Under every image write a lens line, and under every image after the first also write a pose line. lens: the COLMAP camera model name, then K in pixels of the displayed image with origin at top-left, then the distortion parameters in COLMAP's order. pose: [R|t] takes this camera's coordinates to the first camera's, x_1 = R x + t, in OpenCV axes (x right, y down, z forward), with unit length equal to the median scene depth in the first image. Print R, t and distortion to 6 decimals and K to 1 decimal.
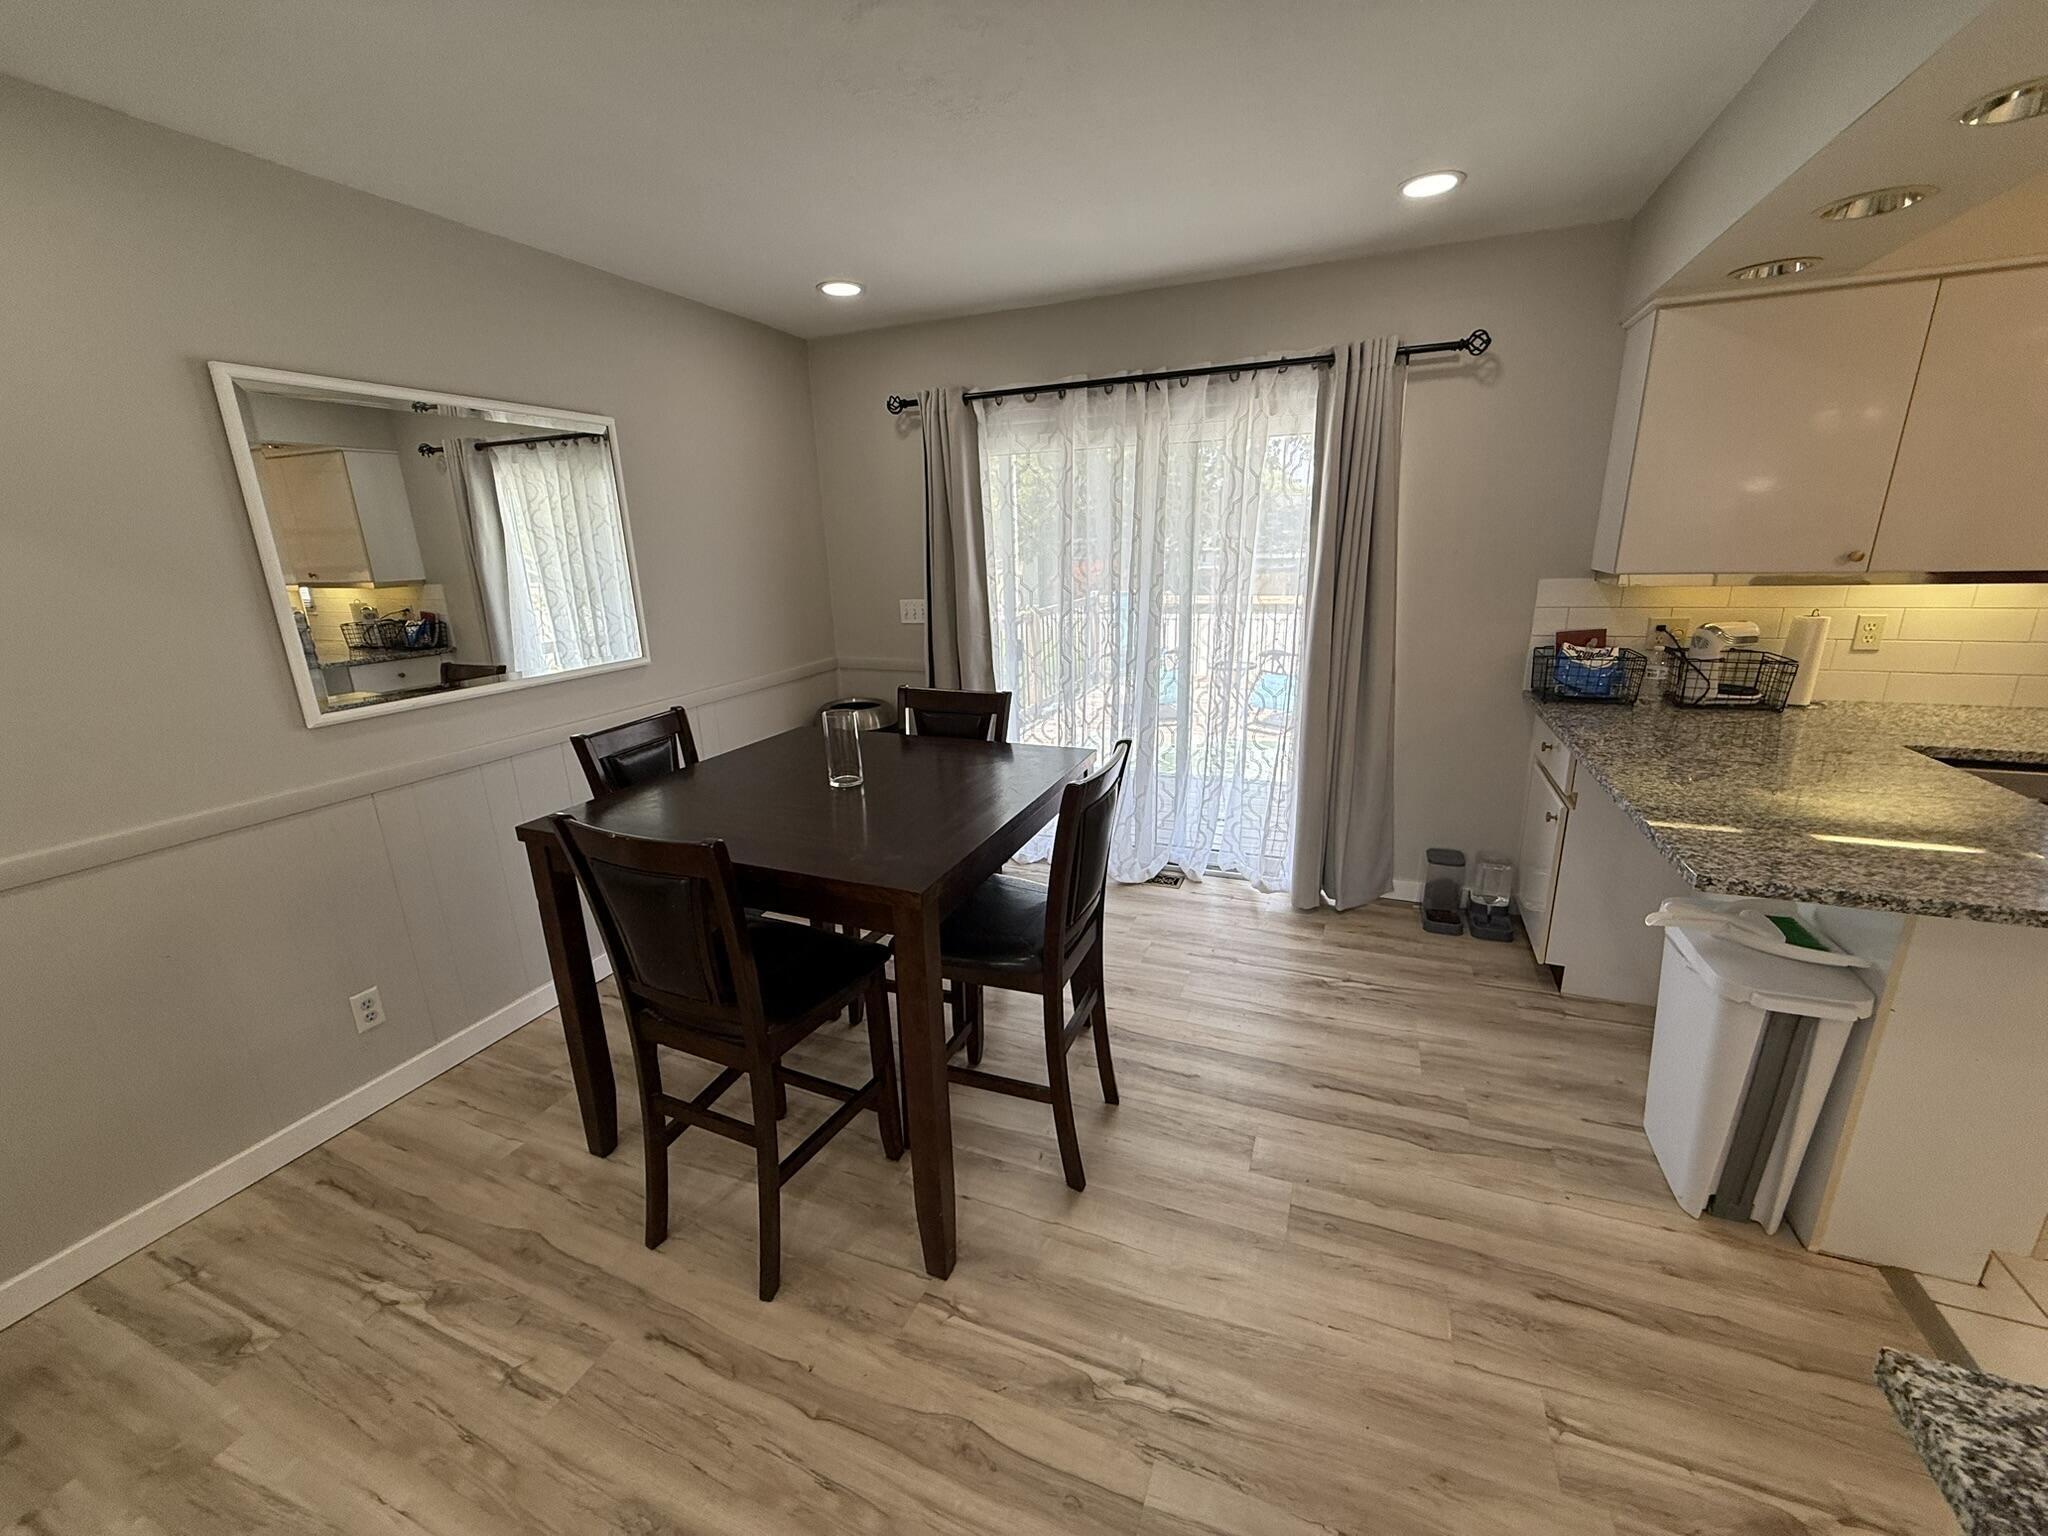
lens RADIAL K [[813.8, 0, 1009.4], [0, 813.8, 766.4], [0, 0, 1]] dist [-0.001052, 0.000140]
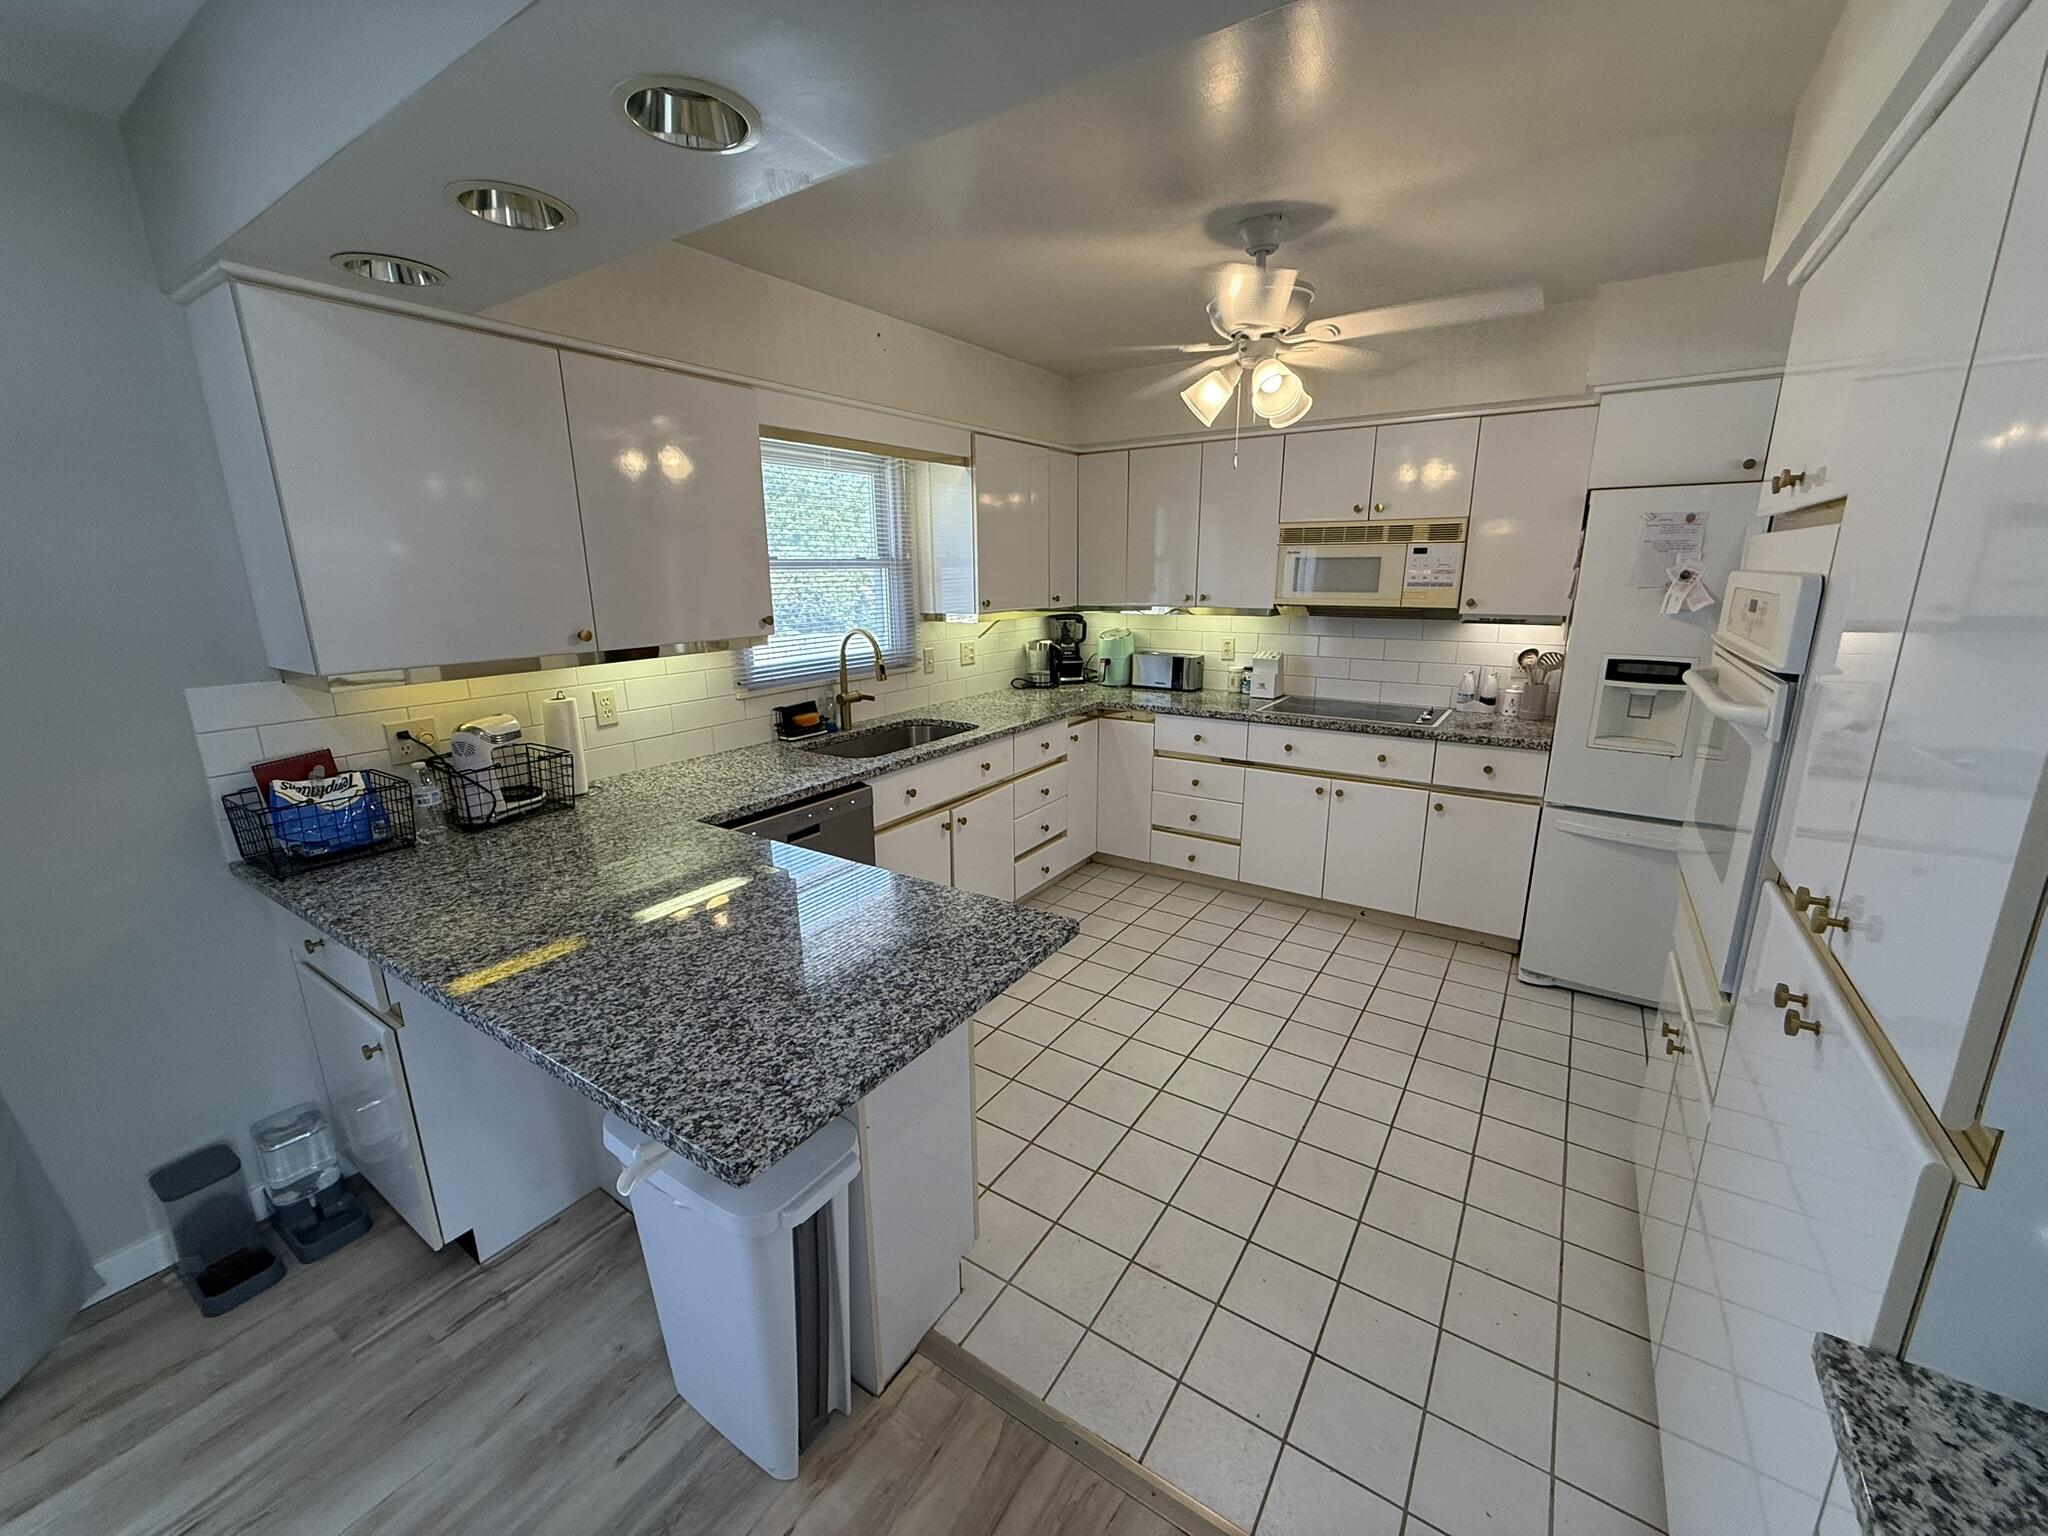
lens RADIAL K [[813.8, 0, 1019.3], [0, 813.8, 767.7], [0, 0, 1]] dist [-0.001052, 0.000140]
pose [[0.185062, -0.208522, 0.960349, 0.204428], [0.271877, 0.949951, 0.153873, -0.118747], [-0.944370, 0.232621, 0.232492, 0.339391]]
